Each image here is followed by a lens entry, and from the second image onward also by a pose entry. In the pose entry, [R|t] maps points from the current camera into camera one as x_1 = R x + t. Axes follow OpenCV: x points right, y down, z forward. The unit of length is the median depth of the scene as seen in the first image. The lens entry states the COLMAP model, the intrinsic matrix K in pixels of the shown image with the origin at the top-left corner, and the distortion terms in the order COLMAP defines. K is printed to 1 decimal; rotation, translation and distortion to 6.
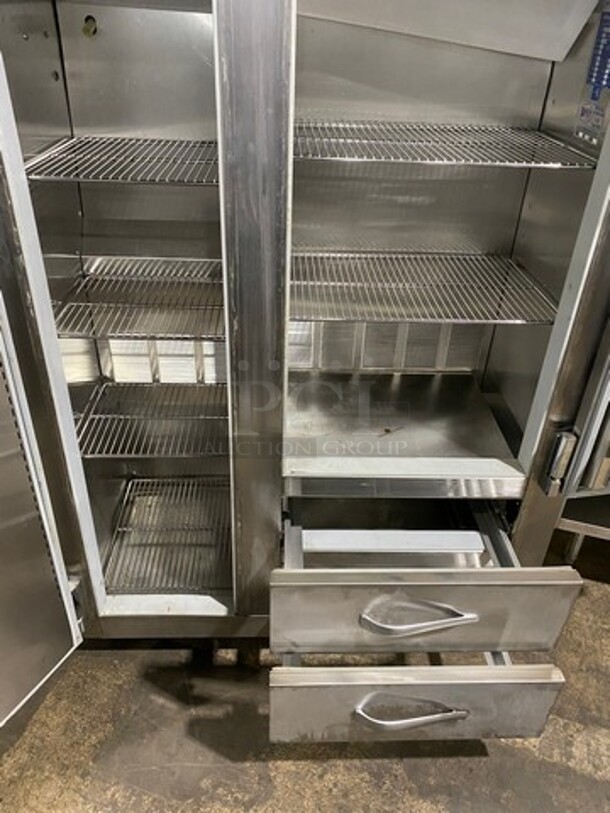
lens RADIAL K [[620.6, 0, 305.0], [0, 620.6, 406.5], [0, 0, 1]] dist [0.007597, 0.002032]
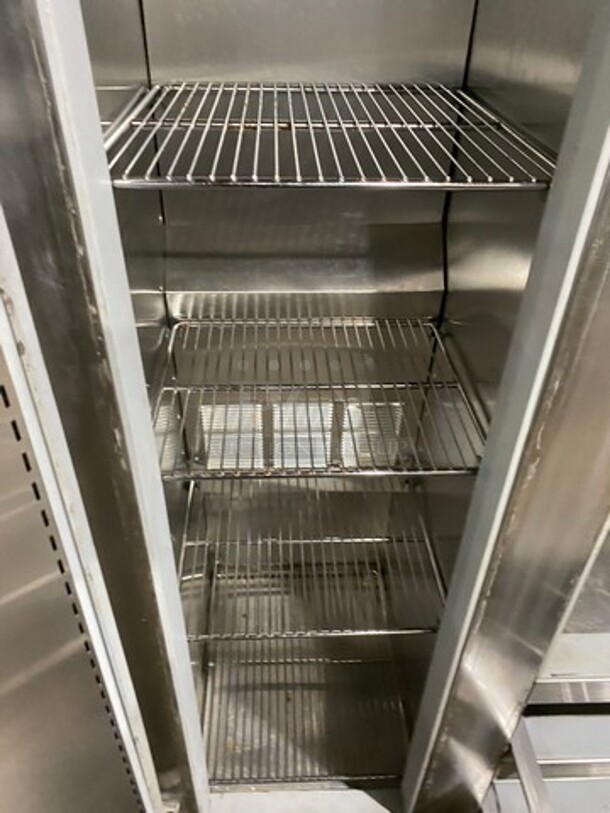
lens RADIAL K [[620.6, 0, 305.0], [0, 620.6, 406.5], [0, 0, 1]] dist [0.007597, 0.002032]
pose [[0.999707, -0.022585, -0.008655, -0.236679], [0.023196, 0.996641, 0.078541, -0.185859], [0.006852, -0.078719, 0.996873, 0.423199]]
